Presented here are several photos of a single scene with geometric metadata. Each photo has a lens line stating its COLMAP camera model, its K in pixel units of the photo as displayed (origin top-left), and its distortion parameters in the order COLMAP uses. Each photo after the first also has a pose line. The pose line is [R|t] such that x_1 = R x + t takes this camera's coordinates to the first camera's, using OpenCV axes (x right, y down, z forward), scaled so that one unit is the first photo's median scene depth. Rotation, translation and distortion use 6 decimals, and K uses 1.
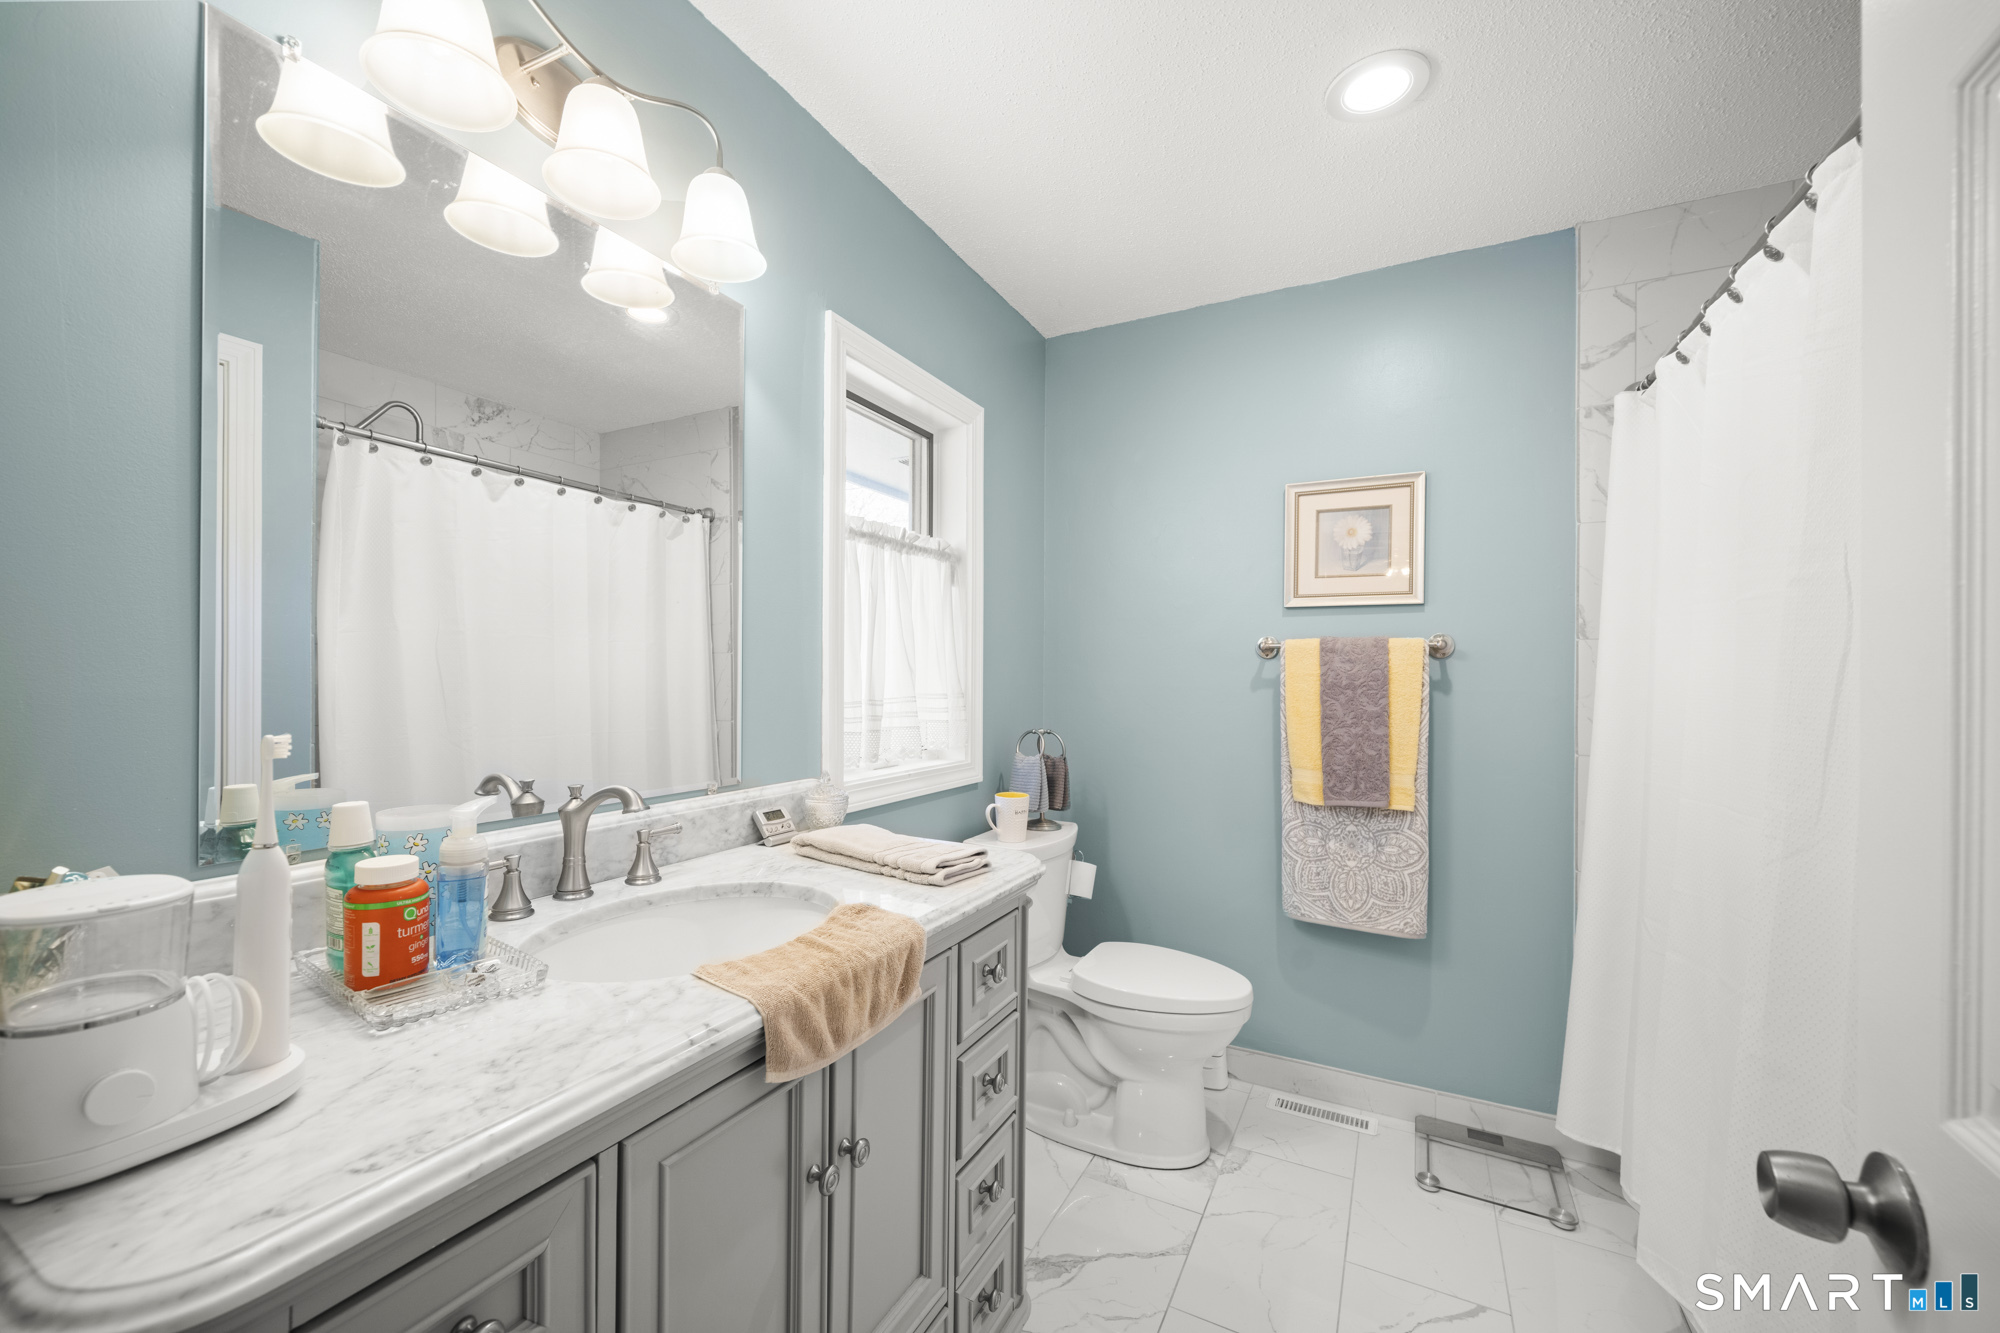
lens RADIAL K [[778.3, 0, 998.9], [0, 778.3, 673.2], [0, 0, 1]] dist [0.001889, -0.000134]
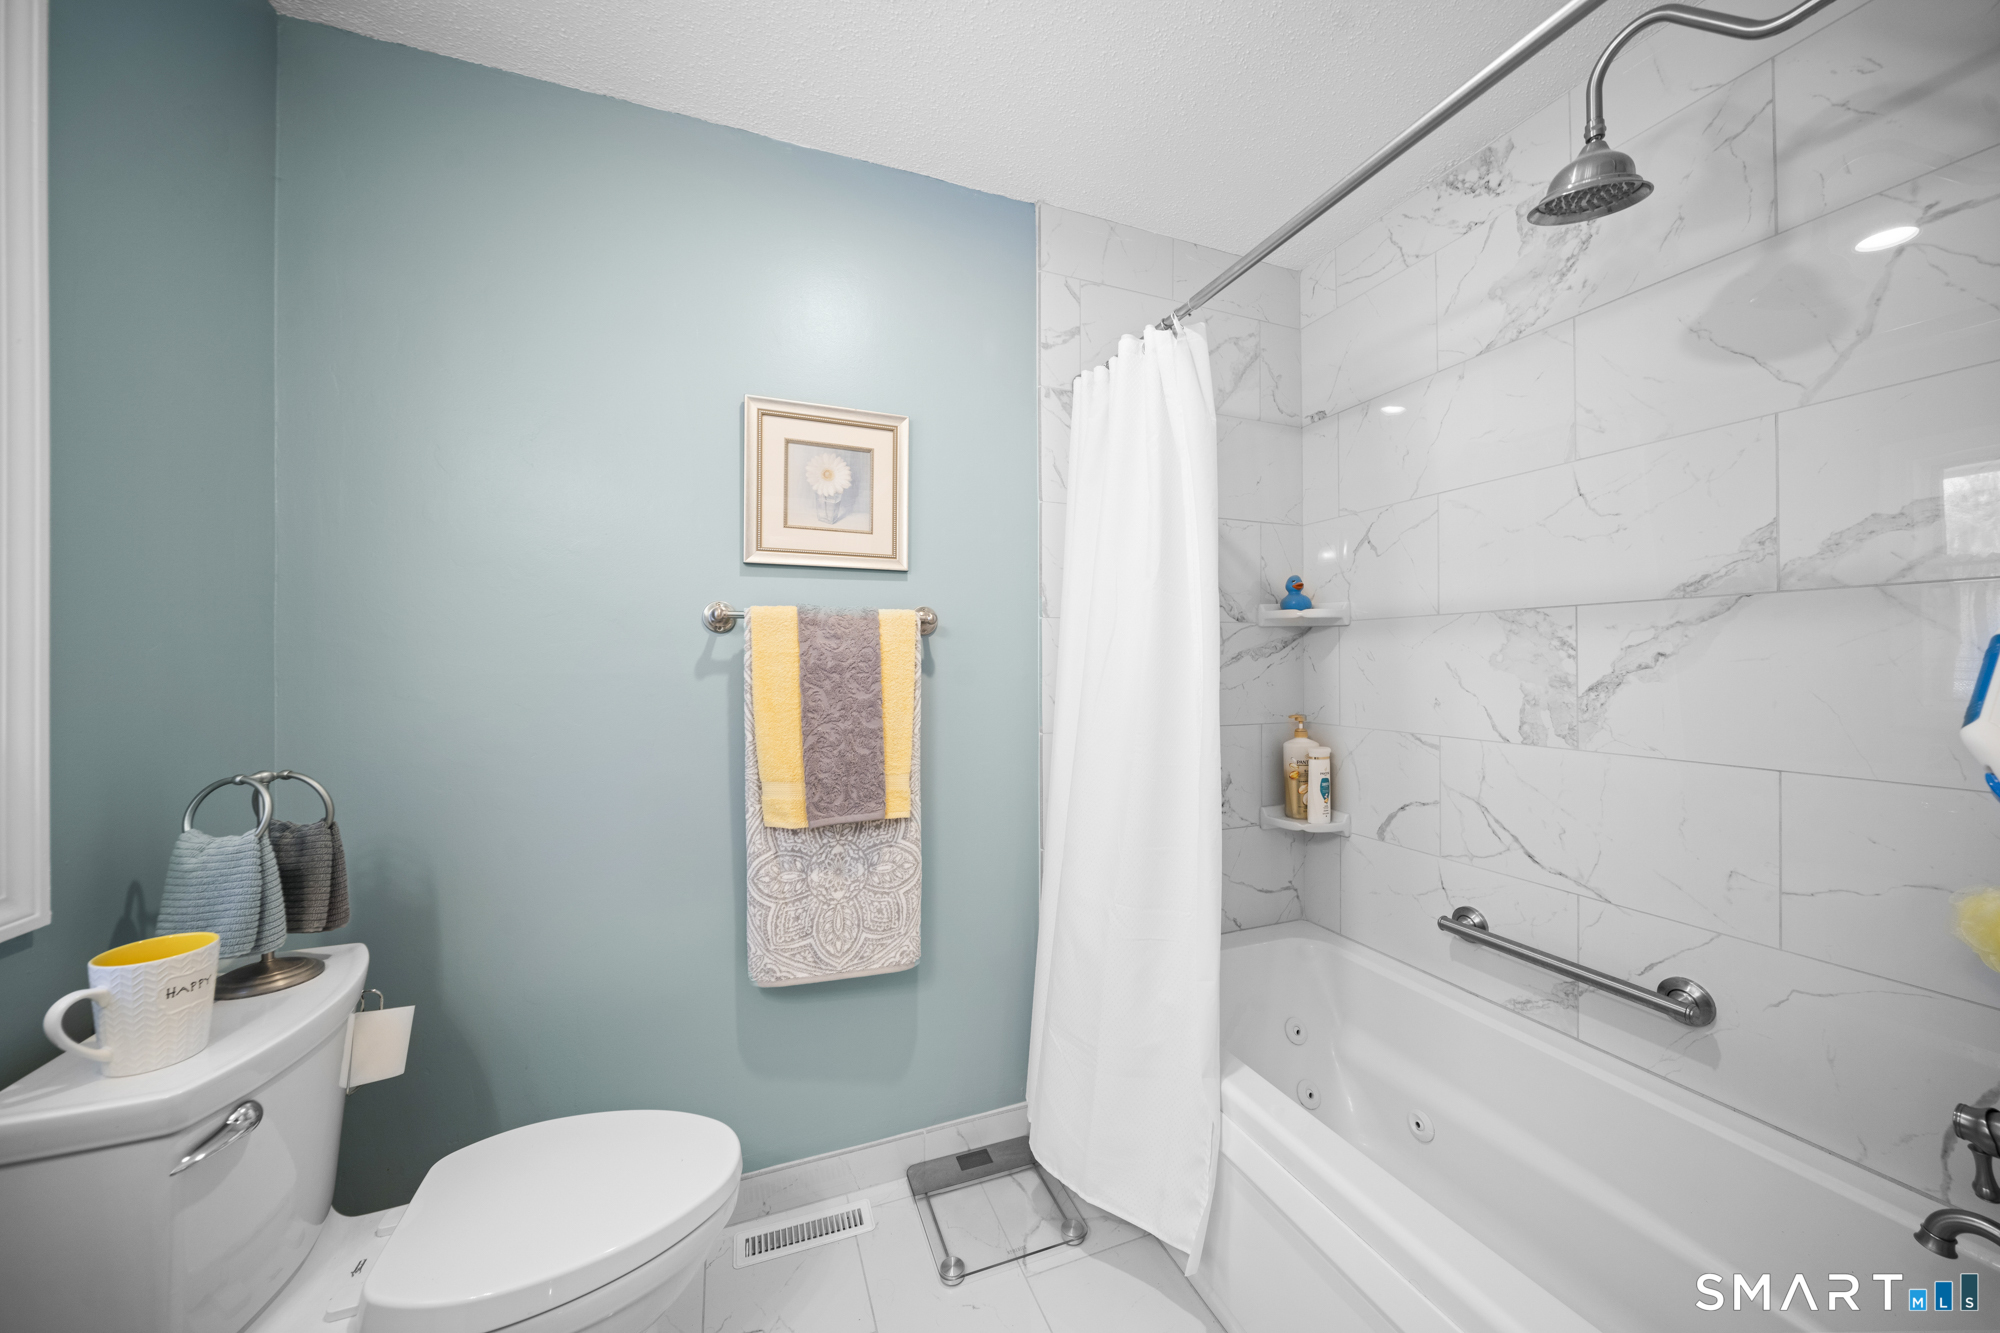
lens RADIAL K [[684.1, 0, 996.4], [0, 684.1, 656.4], [0, 0, 1]] dist [-0.005795, 0.000136]
pose [[0.657776, -0.008518, 0.753165, 0.040892], [0.002601, 0.999956, 0.009037, -0.001535], [-0.753209, -0.003985, 0.657769, 0.425893]]
